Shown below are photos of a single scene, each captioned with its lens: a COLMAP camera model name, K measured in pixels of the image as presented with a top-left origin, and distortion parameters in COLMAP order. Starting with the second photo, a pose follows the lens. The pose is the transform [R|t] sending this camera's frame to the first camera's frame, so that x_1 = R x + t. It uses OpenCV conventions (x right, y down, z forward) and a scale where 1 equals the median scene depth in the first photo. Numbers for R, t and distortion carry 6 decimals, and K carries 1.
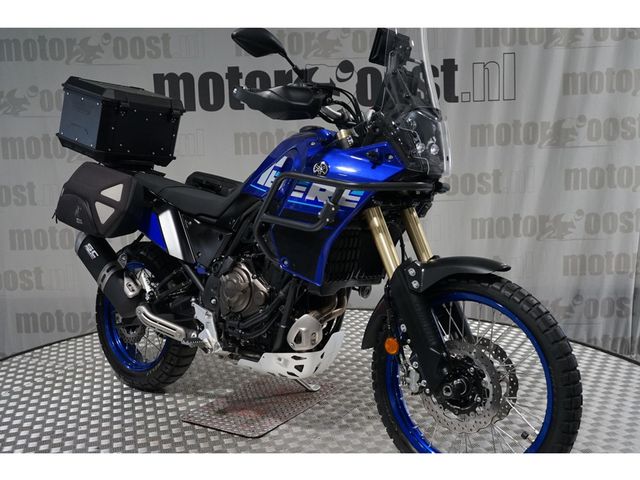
lens RADIAL K [[718.5, 0, 320.0], [0, 718.5, 240.0], [0, 0, 1]] dist [0.008453, 0.012237]
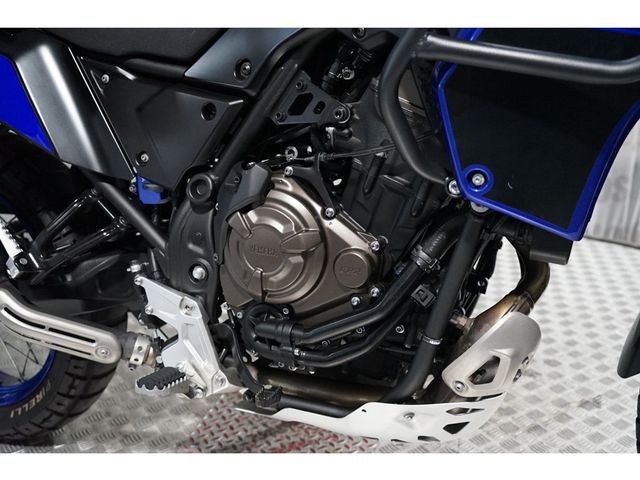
lens RADIAL K [[718.5, 0, 320.0], [0, 718.5, 240.0], [0, 0, 1]] dist [0.008453, 0.012237]
pose [[0.960931, -0.077417, 0.265742, -0.188433], [0.029359, 0.983181, 0.180260, -0.003976], [-0.275228, -0.165416, 0.947041, 0.600082]]
